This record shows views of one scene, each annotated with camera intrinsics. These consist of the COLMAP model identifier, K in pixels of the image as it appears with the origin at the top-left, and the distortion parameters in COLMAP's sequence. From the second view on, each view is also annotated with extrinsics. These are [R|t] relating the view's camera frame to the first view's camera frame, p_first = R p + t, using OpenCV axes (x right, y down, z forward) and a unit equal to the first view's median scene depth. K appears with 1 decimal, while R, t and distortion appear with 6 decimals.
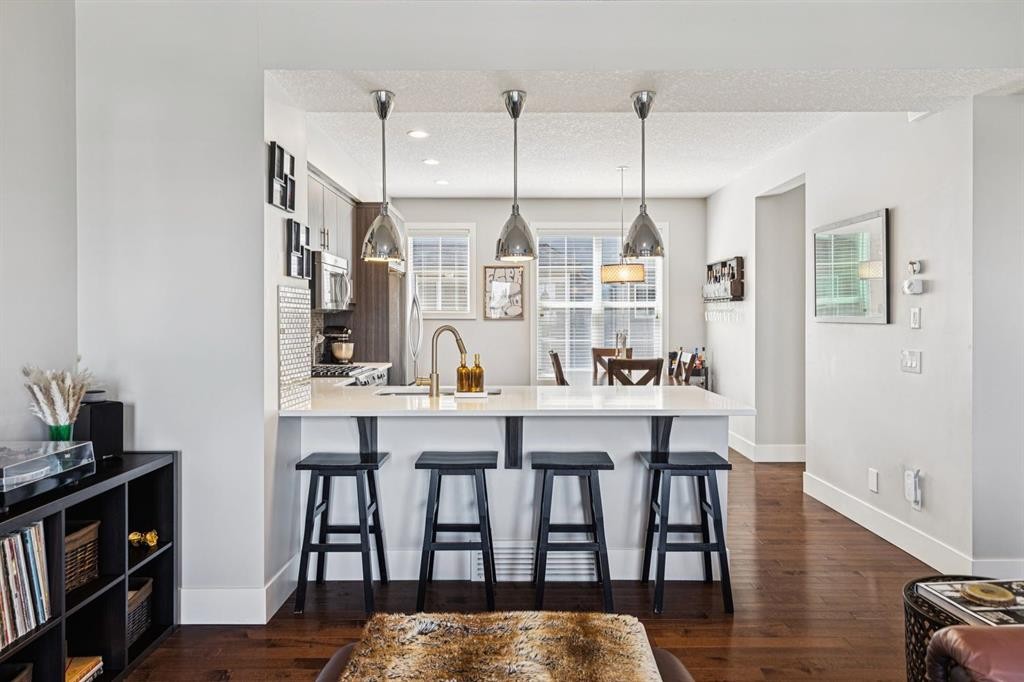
lens RADIAL K [[663.3, 0, 516.4], [0, 663.3, 314.2], [0, 0, 1]] dist [-0.004438, -0.001653]
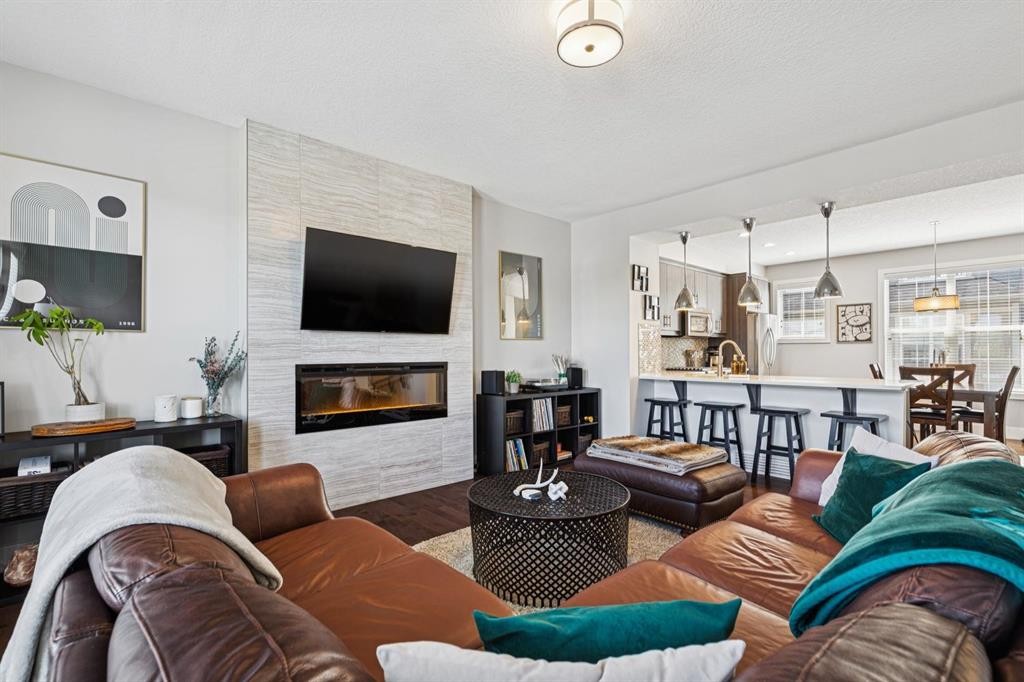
lens RADIAL K [[464.2, 0, 503.5], [0, 464.2, 347.3], [0, 0, 1]] dist [0.000823, 0.000108]
pose [[0.656542, -0.011010, -0.754209, 0.326174], [0.006685, 0.999939, -0.008778, 0.029845], [0.754260, 0.000722, 0.656576, -0.259948]]
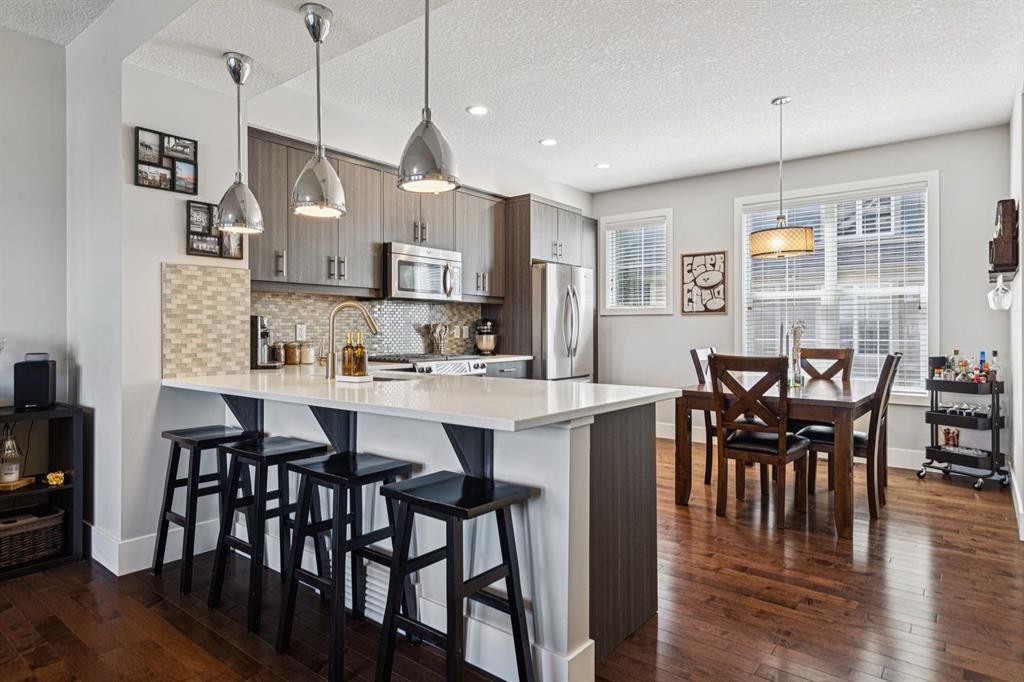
lens RADIAL K [[584.0, 0, 513.1], [0, 584.0, 327.7], [0, 0, 1]] dist [0.001802, 0.000557]
pose [[0.778472, -0.002692, -0.627674, 0.379413], [0.002789, 0.999996, -0.000829, 0.036470], [0.627673, -0.001105, 0.778476, 0.348887]]
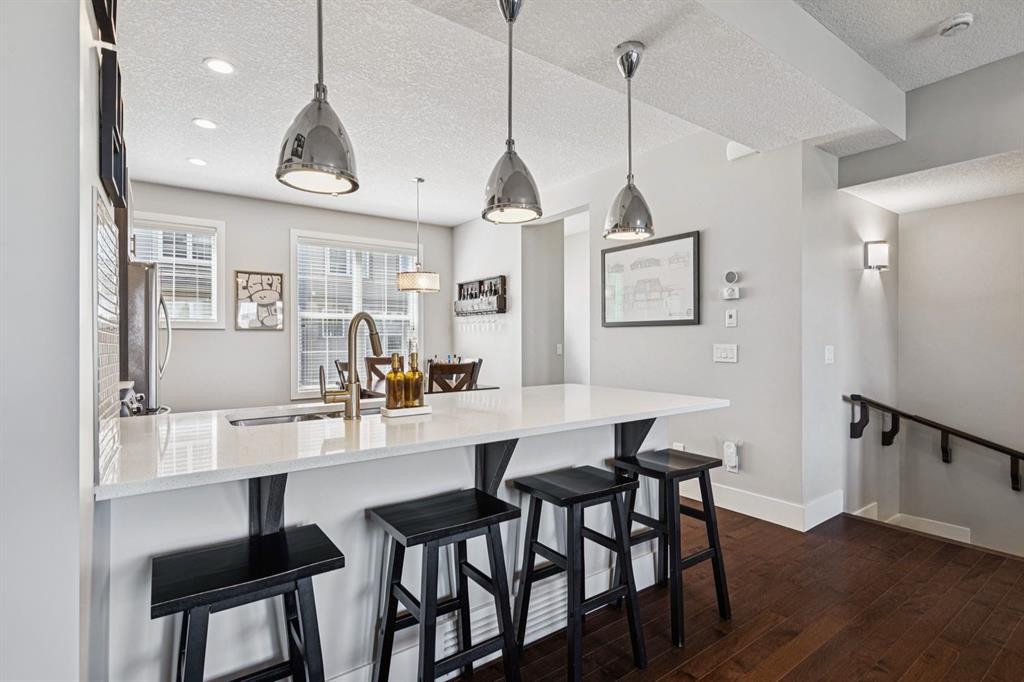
lens RADIAL K [[489.5, 0, 512.0], [0, 489.5, 341.0], [0, 0, 1]] dist [-0.002207, -0.000212]
pose [[0.814825, -0.004846, 0.579686, -0.182682], [0.001353, 0.999978, 0.006459, 0.028292], [-0.579705, -0.004479, 0.814814, 0.336790]]
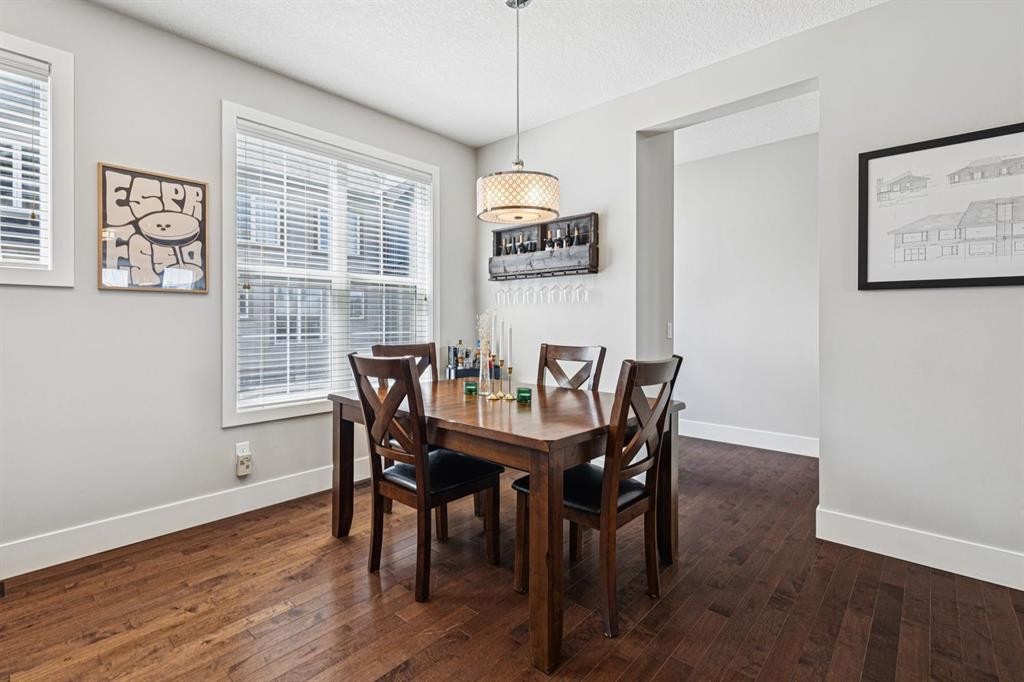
lens RADIAL K [[462.1, 0, 509.5], [0, 462.1, 322.5], [0, 0, 1]] dist [-0.000393, -0.000215]
pose [[0.672508, -0.002529, 0.740085, -0.129994], [-0.002285, 0.999982, 0.005494, 0.038581], [-0.740086, -0.005386, 0.672490, 0.858749]]
